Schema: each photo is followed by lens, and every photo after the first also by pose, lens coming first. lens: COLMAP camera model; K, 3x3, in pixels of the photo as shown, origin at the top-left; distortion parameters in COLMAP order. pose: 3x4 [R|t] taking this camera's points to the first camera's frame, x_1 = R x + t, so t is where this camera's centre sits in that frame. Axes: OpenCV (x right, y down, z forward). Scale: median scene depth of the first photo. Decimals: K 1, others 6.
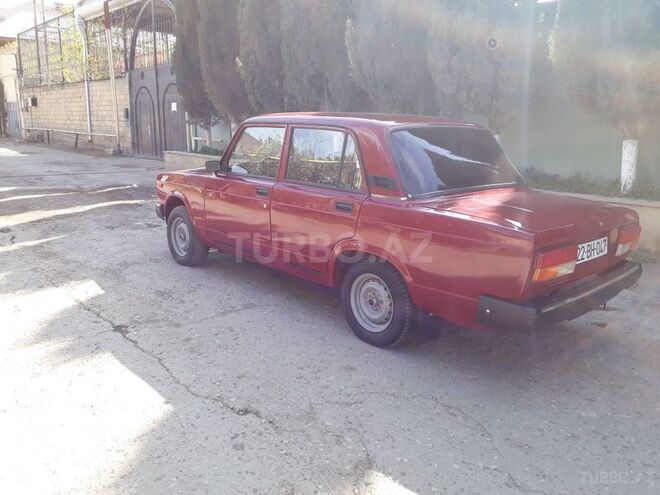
lens RADIAL K [[522.7, 0, 335.8], [0, 522.7, 246.3], [0, 0, 1]] dist [0.058597, -0.072466]
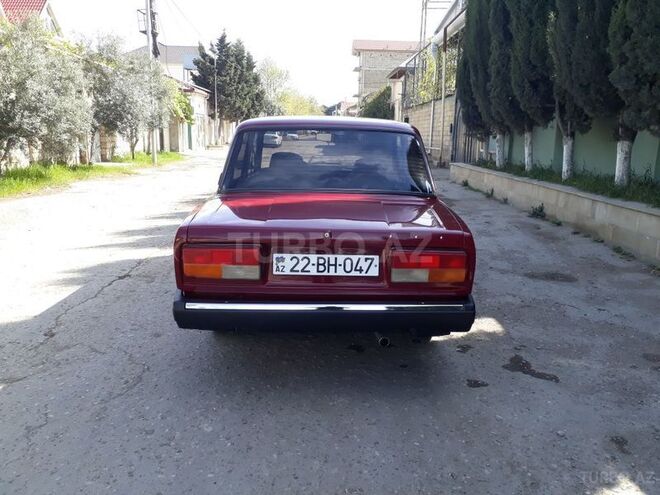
lens RADIAL K [[522.7, 0, 335.8], [0, 522.7, 246.3], [0, 0, 1]] dist [0.058597, -0.072466]
pose [[0.744861, 0.130615, -0.654311, 1.129483], [-0.149896, 0.988342, 0.026654, -0.053128], [0.650164, 0.078225, 0.755756, 0.391403]]
